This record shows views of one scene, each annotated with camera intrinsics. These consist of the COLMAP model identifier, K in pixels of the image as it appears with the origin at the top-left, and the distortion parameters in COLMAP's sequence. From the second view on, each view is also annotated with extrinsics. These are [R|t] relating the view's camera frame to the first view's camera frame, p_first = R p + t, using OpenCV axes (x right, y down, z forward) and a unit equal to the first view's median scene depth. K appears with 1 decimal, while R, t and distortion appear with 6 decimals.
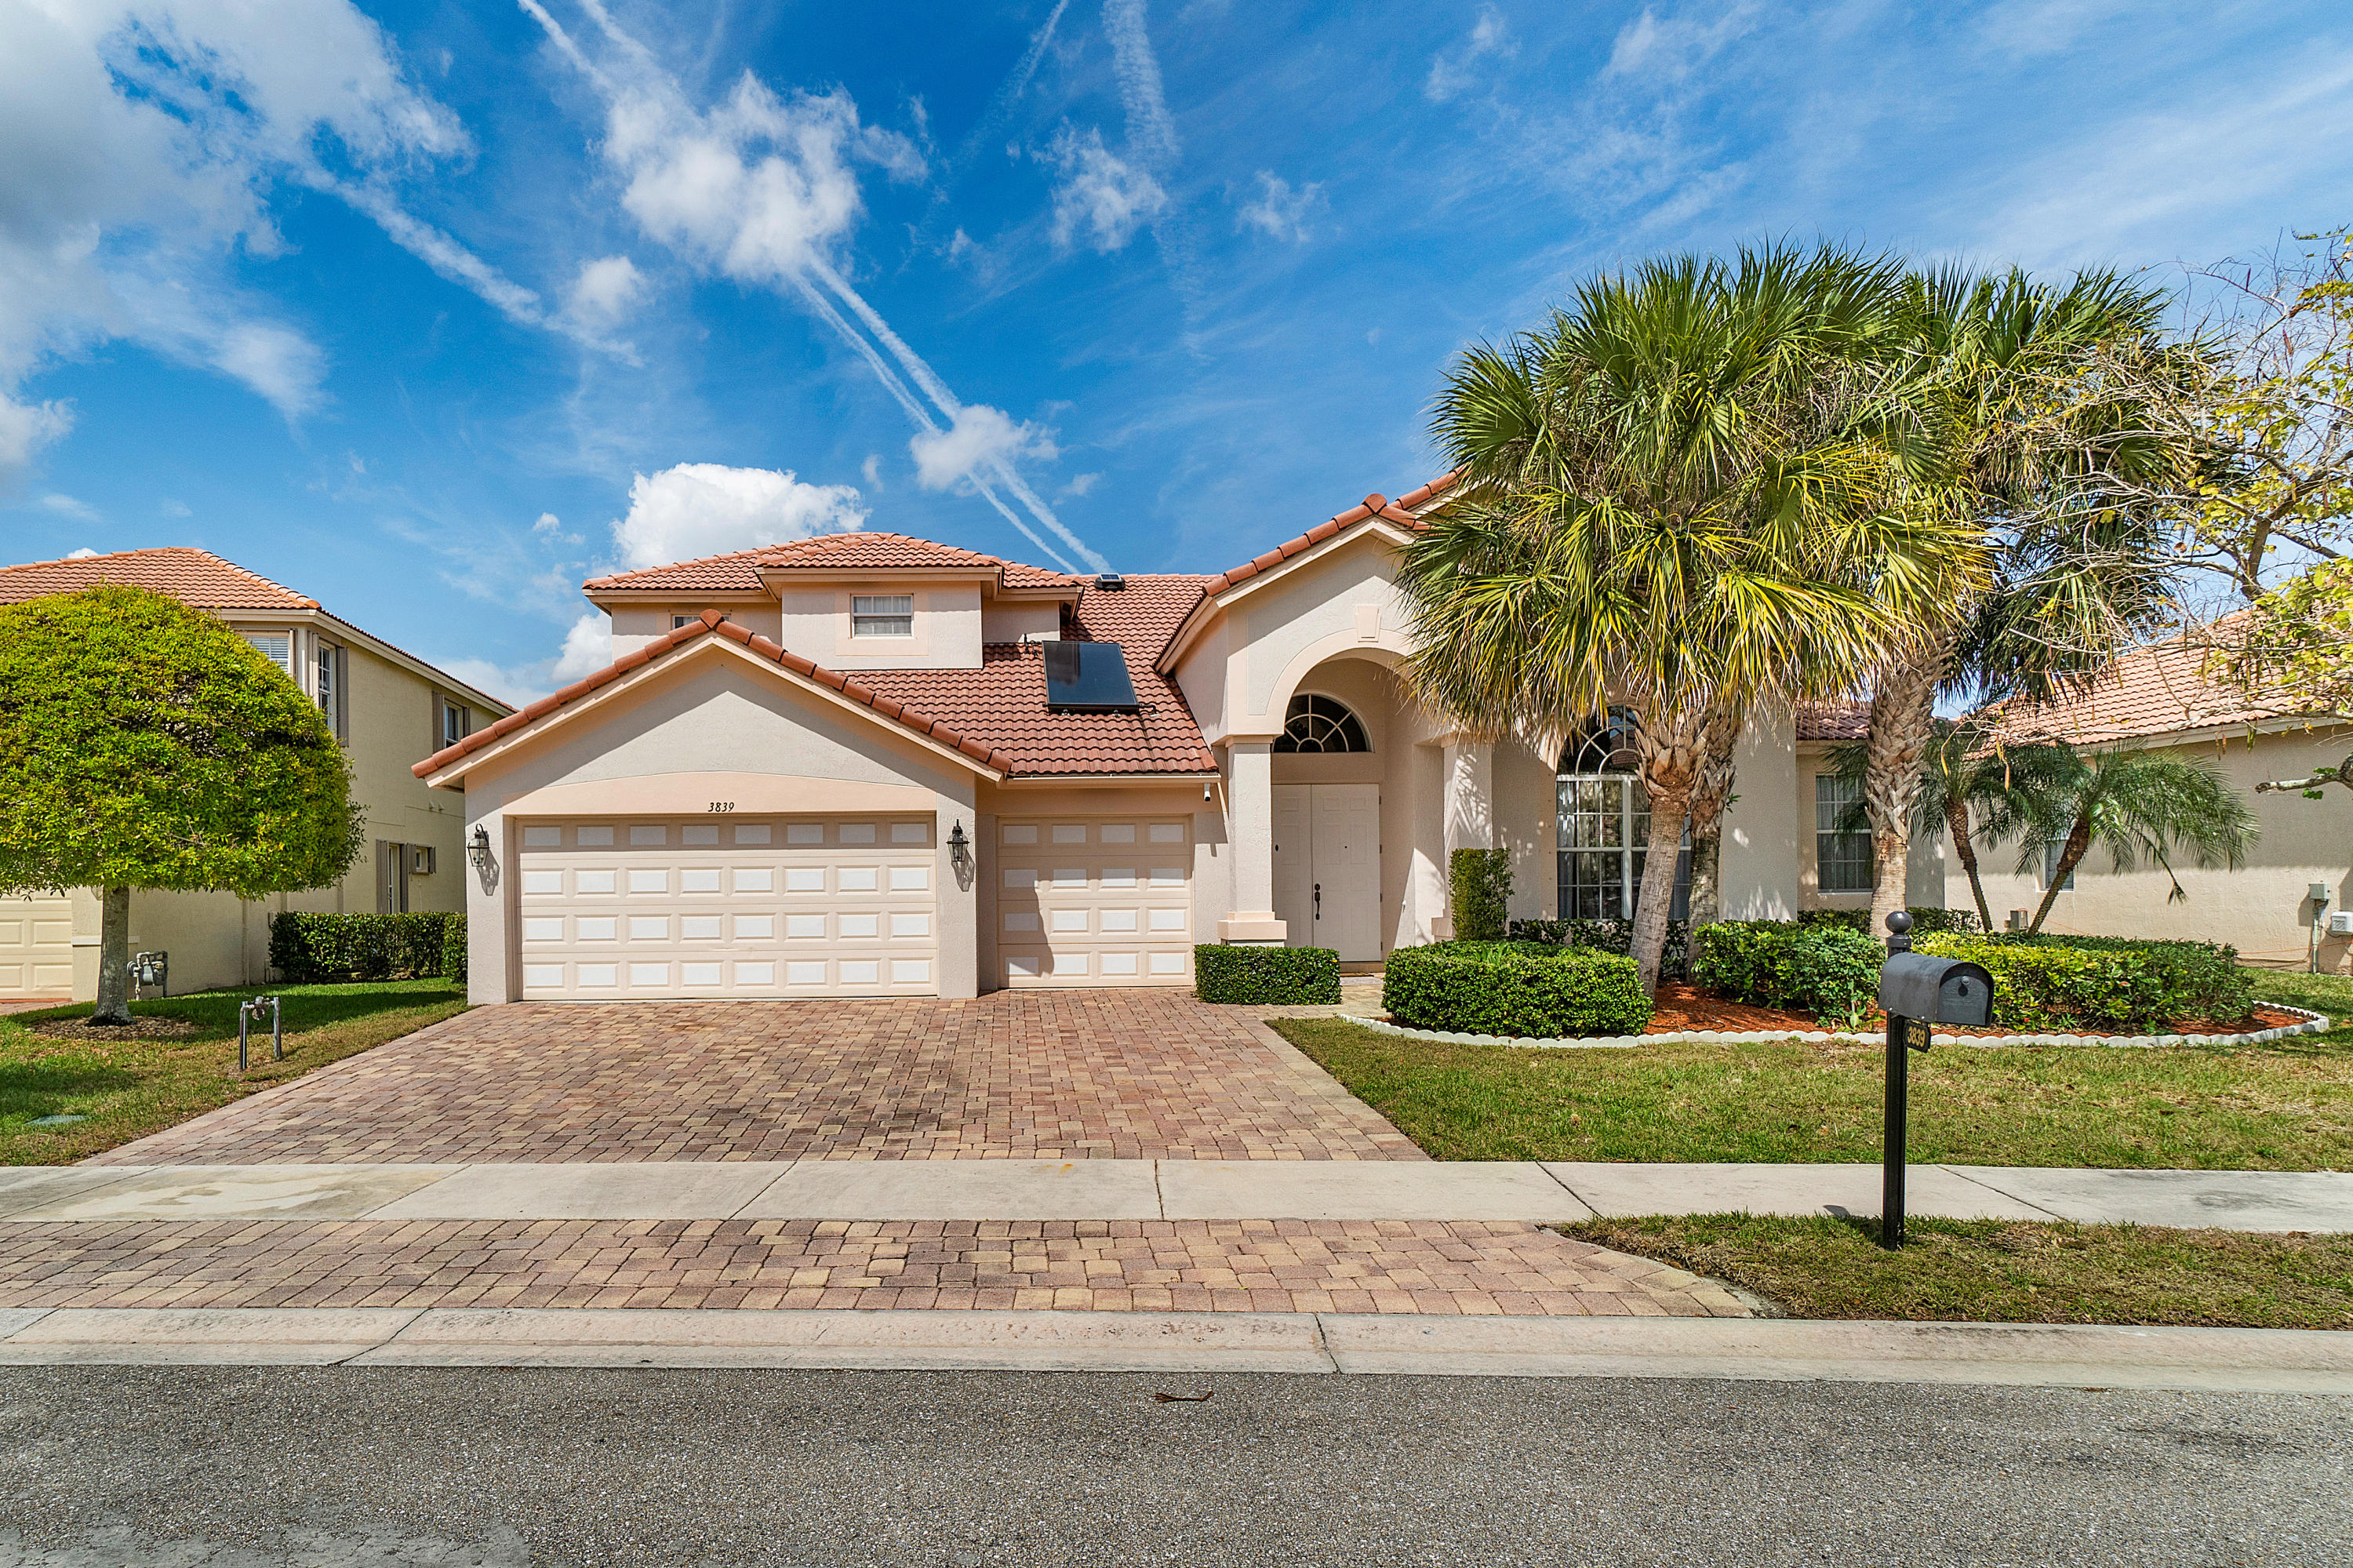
lens RADIAL K [[1037.6, 0, 1180.3], [0, 1037.6, 859.5], [0, 0, 1]] dist [-0.002527, -0.000833]
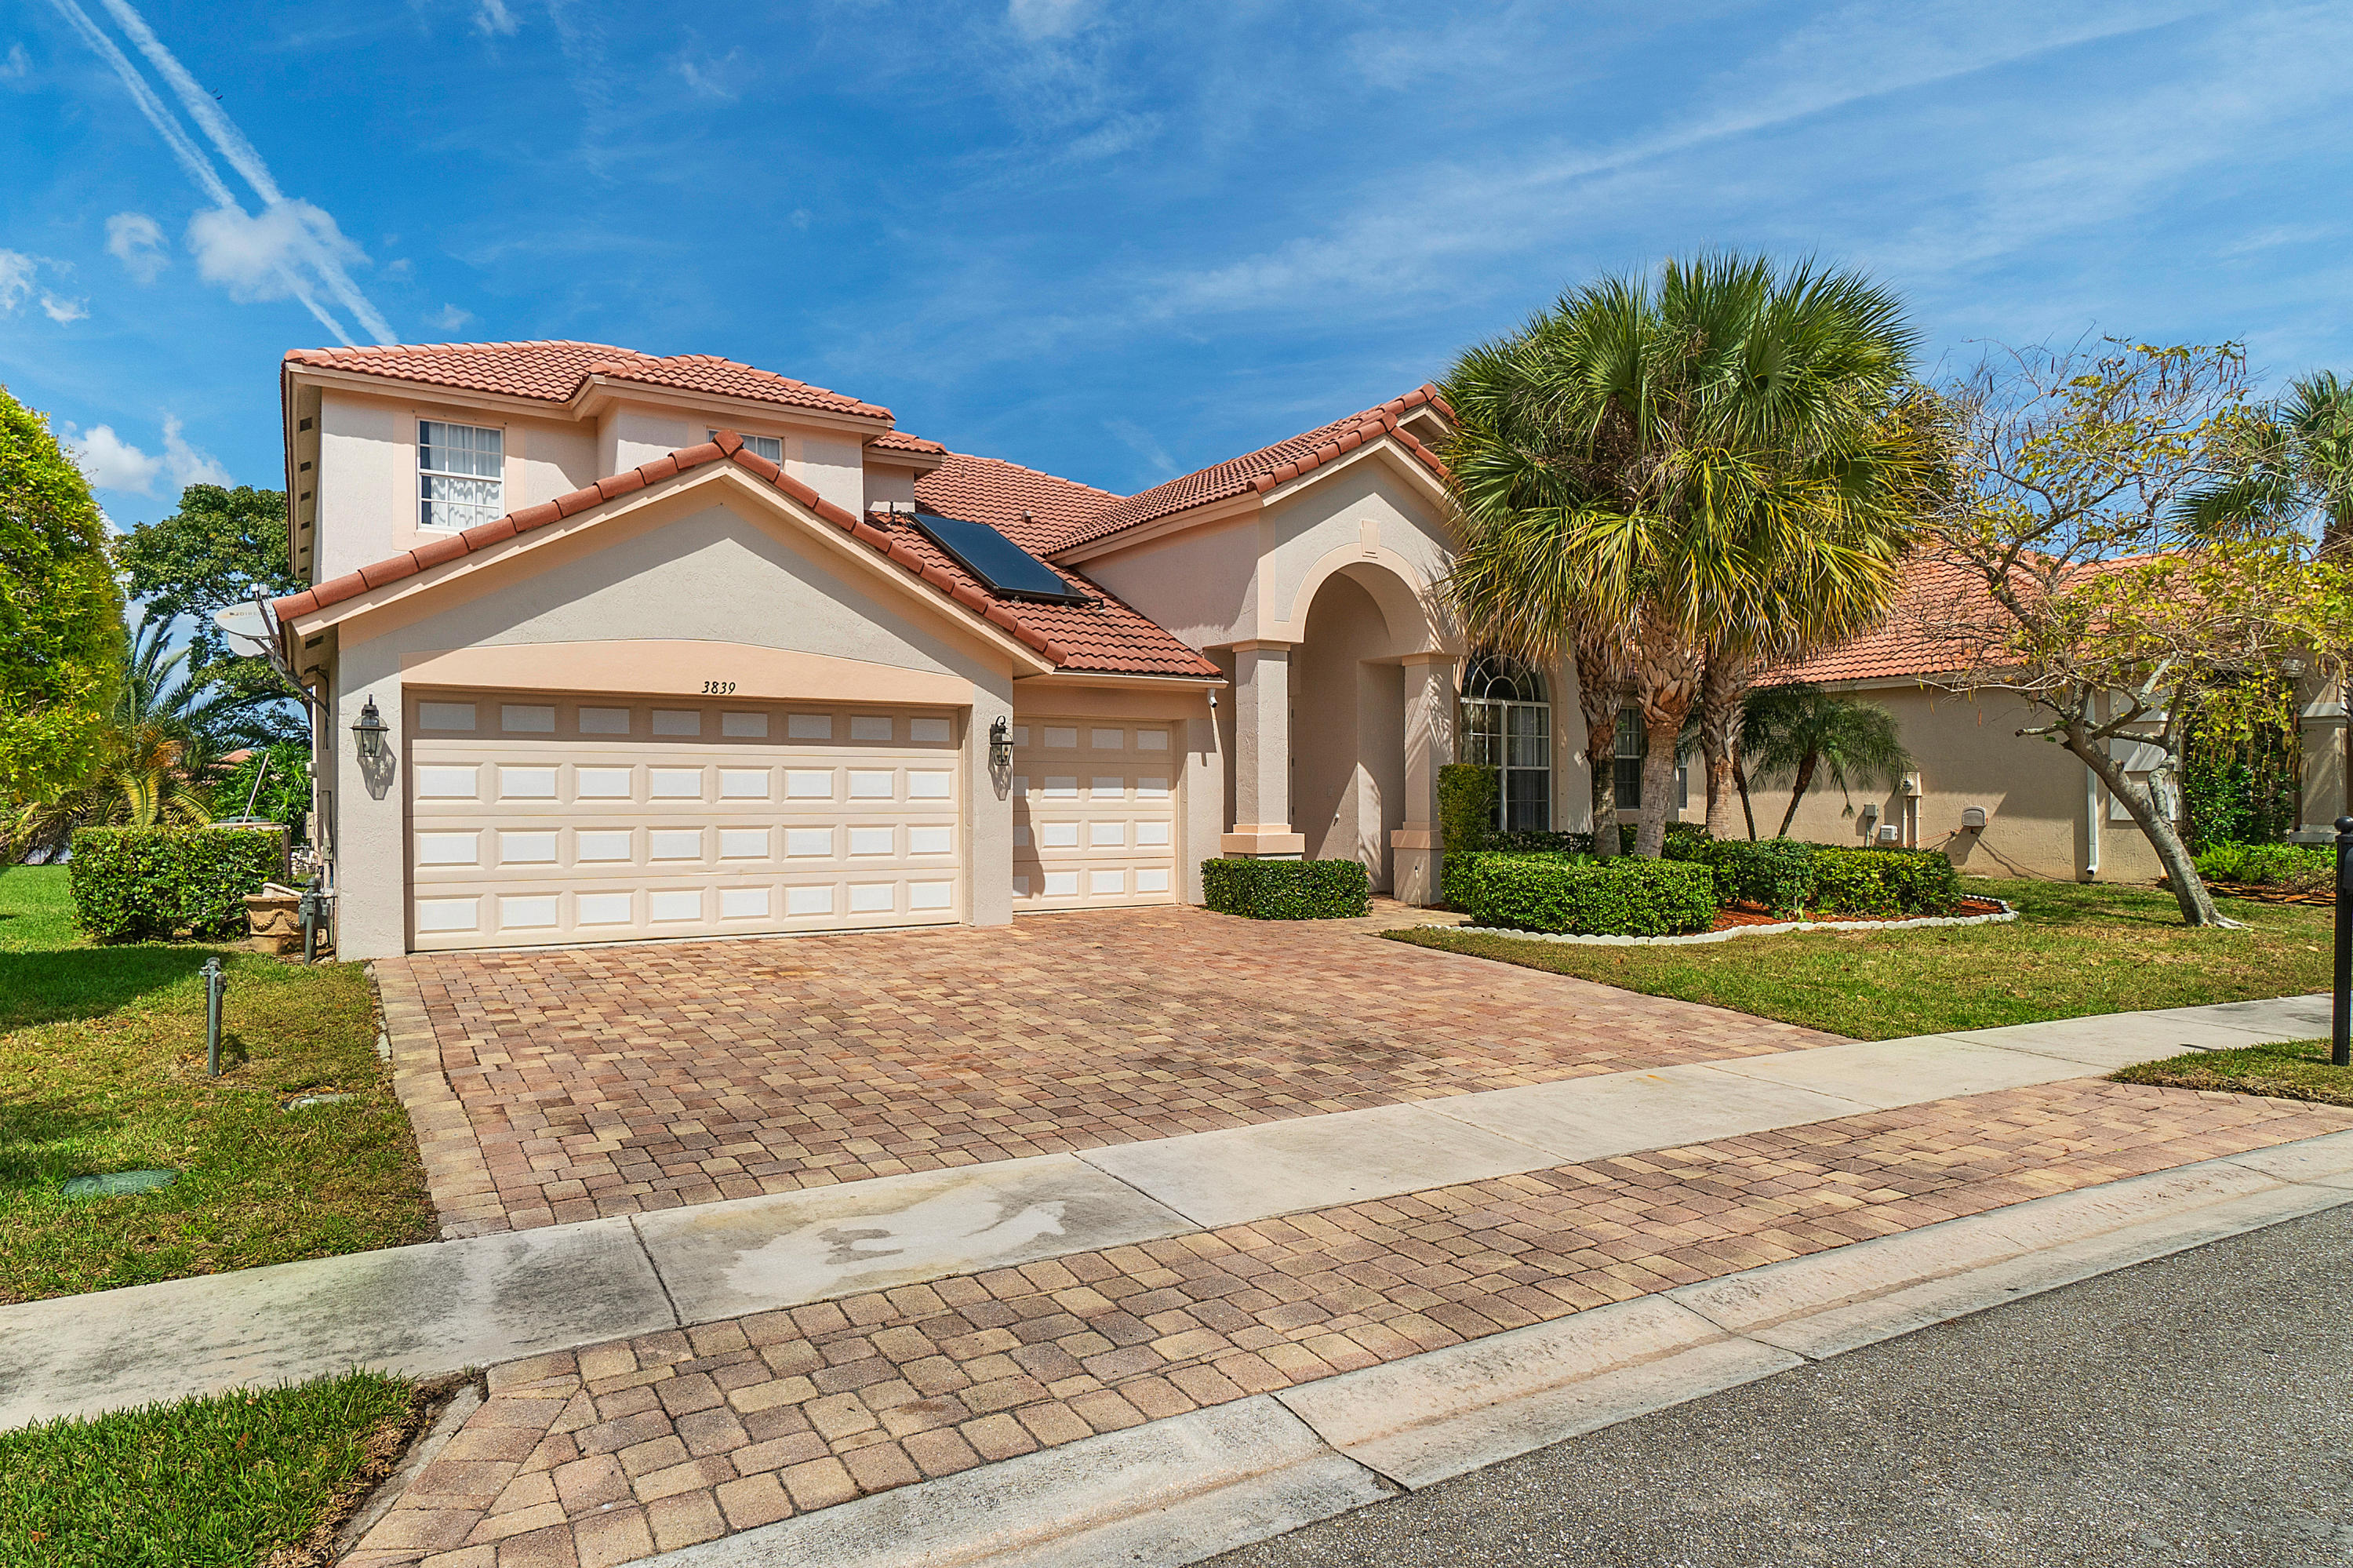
lens RADIAL K [[1104.2, 0, 1101.1], [0, 1104.2, 783.8], [0, 0, 1]] dist [-0.000715, 0.000281]
pose [[0.907557, 0.015321, 0.419650, -0.521323], [-0.019562, 0.999792, 0.005806, 0.010199], [-0.419474, -0.013478, 0.907667, 0.135309]]
